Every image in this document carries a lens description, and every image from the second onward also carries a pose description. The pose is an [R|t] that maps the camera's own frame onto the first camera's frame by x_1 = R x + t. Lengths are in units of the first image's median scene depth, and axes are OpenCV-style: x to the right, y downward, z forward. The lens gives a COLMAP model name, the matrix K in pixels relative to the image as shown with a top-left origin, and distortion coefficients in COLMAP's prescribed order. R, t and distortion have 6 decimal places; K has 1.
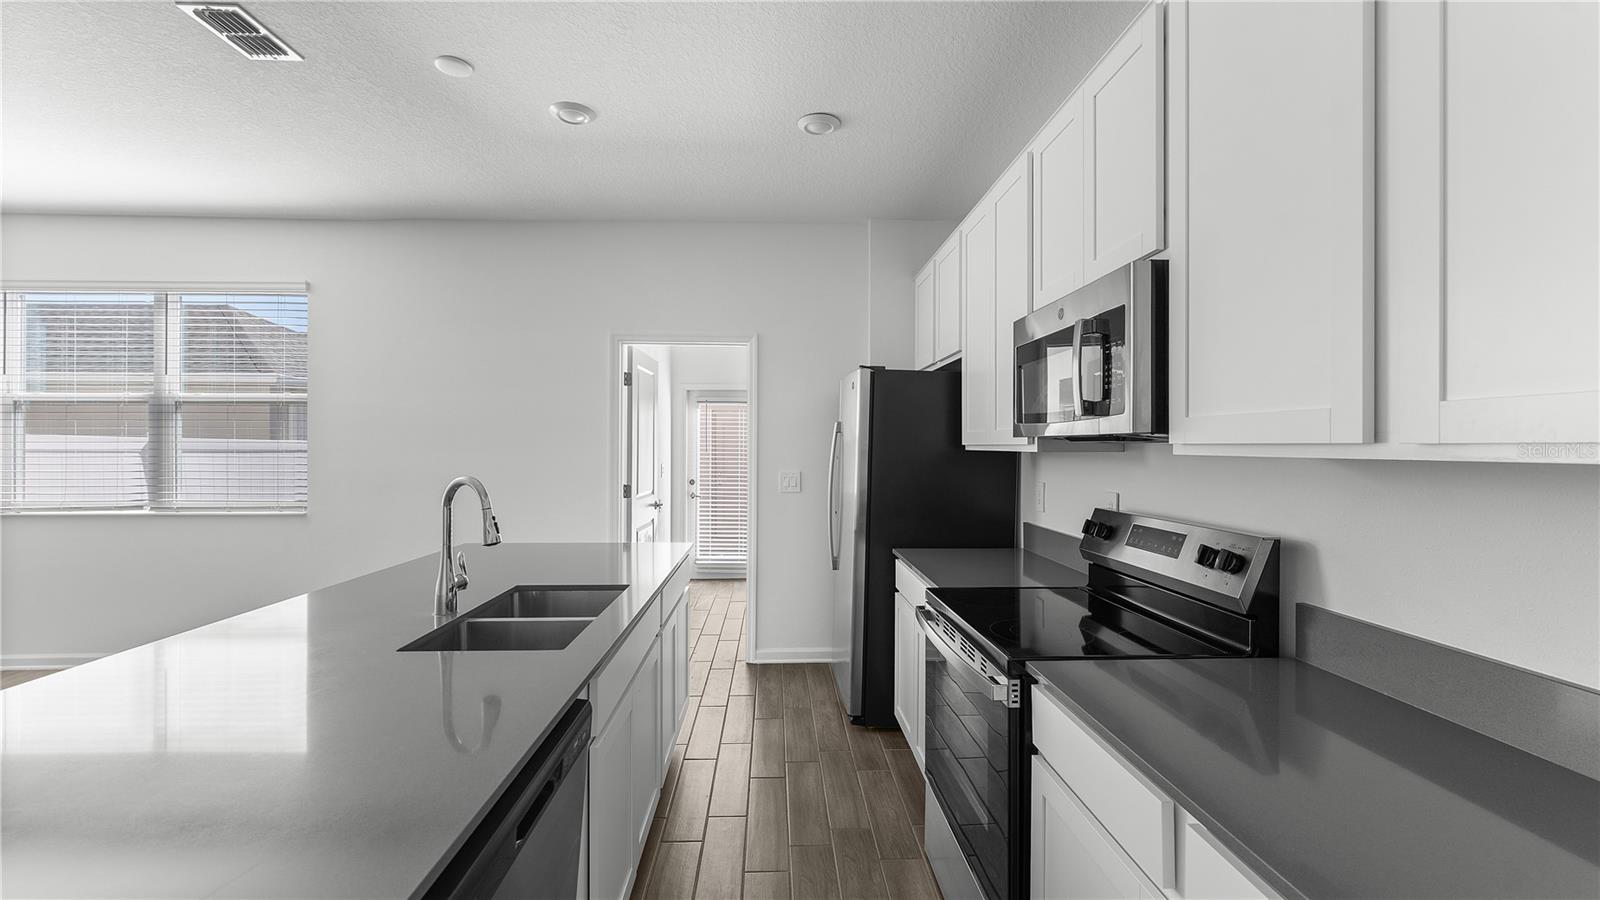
lens RADIAL K [[649.1, 0, 792.9], [0, 649.1, 450.6], [0, 0, 1]] dist [-0.000666, 0.000032]
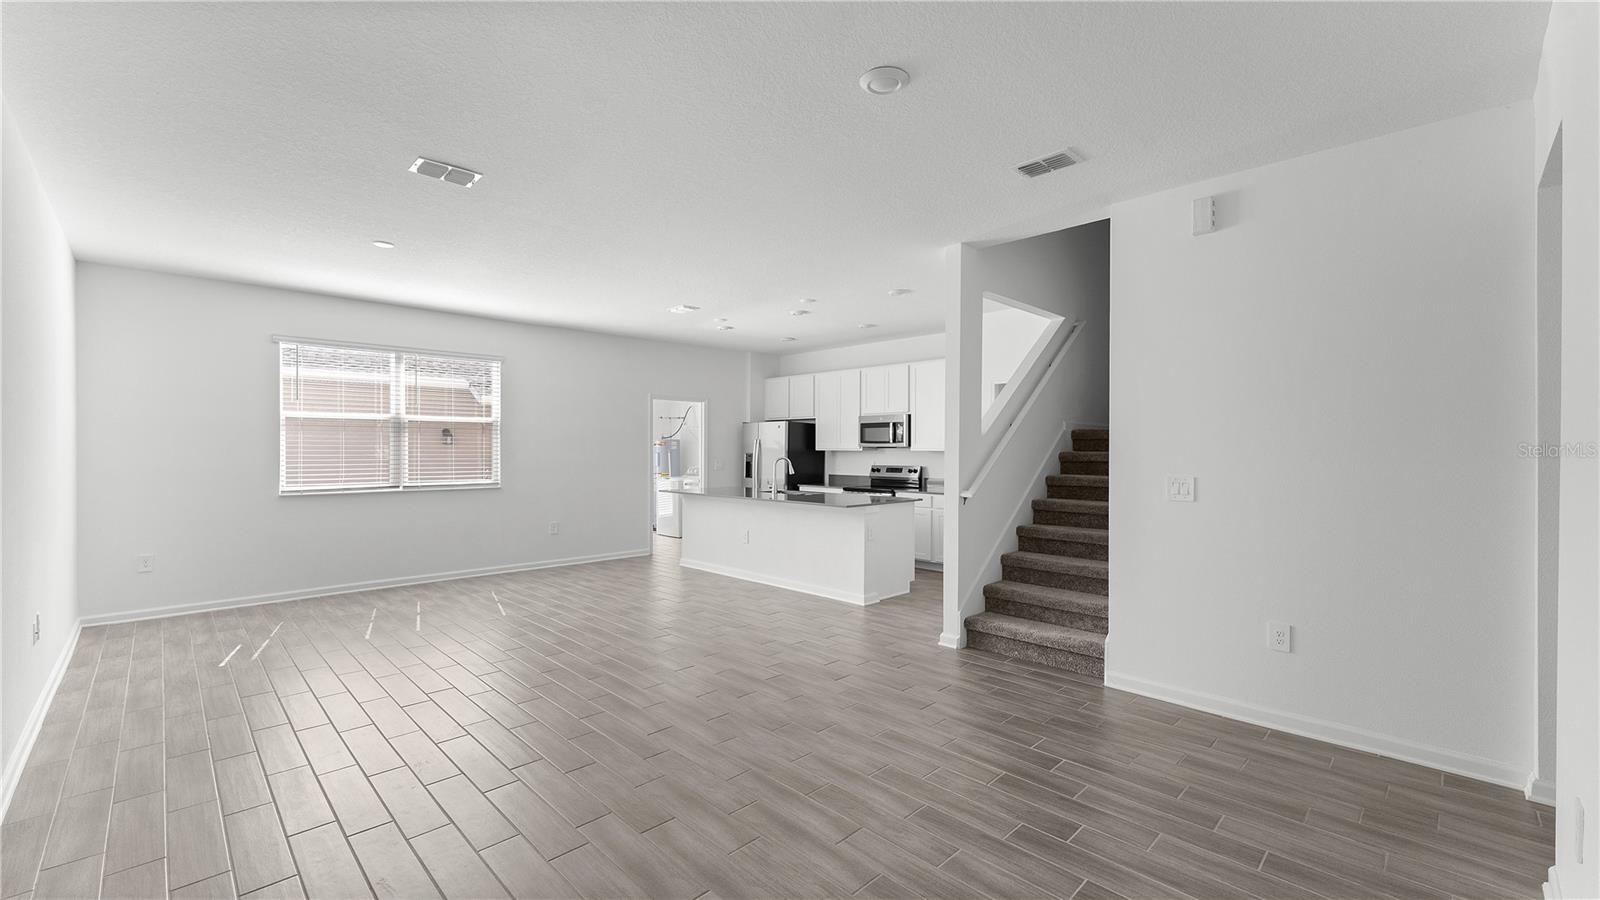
lens RADIAL K [[649.1, 0, 792.9], [0, 649.1, 450.6], [0, 0, 1]] dist [-0.000666, 0.000032]
pose [[0.738013, -0.004359, 0.674772, -3.655561], [0.003325, 0.999990, 0.002823, -0.010244], [-0.674778, 0.000161, 0.738020, -2.246918]]
